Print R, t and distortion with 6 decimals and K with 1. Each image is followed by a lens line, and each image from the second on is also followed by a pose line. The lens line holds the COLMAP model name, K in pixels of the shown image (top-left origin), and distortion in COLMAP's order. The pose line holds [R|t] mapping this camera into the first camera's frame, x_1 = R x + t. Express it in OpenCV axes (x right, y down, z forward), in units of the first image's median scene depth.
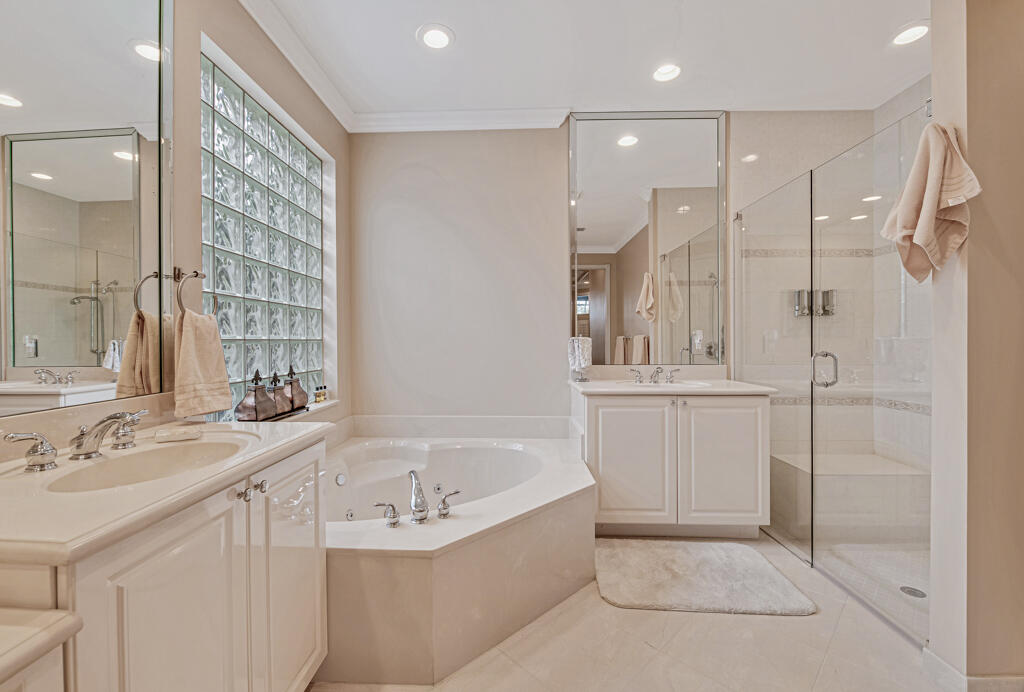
lens RADIAL K [[406.4, 0, 514.6], [0, 406.4, 339.1], [0, 0, 1]] dist [-0.012427, -0.001166]
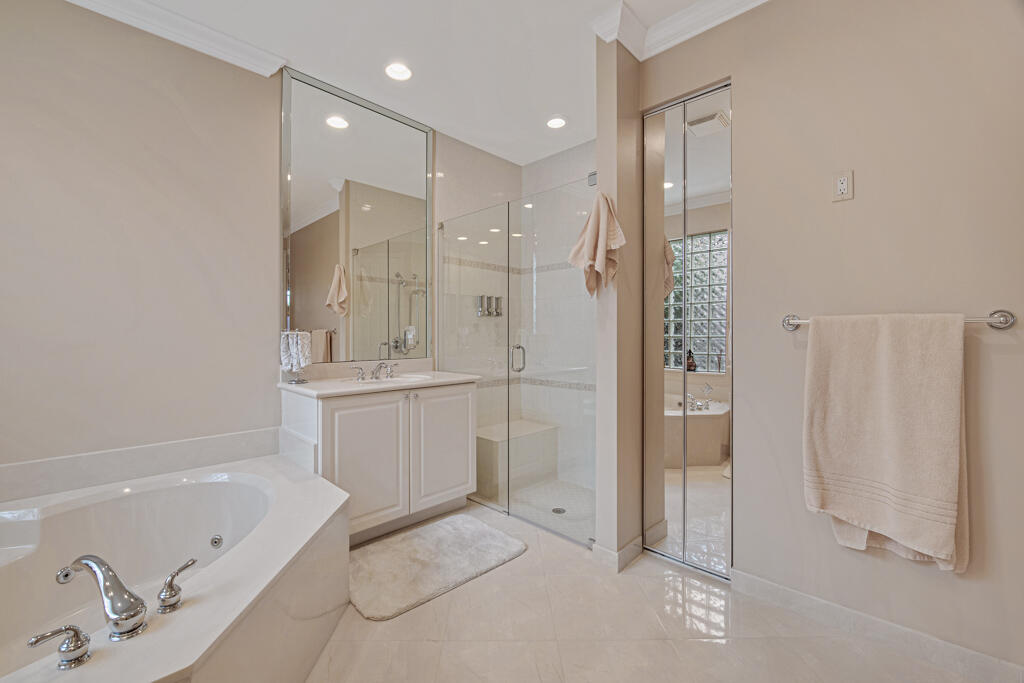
lens RADIAL K [[401.9, 0, 512.5], [0, 401.9, 332.1], [0, 0, 1]] dist [-0.014011, -0.001593]
pose [[0.699072, 0.007451, 0.715012, -0.219037], [-0.004994, 0.999972, -0.005537, -0.002795], [-0.715034, 0.000300, 0.699090, 0.150840]]
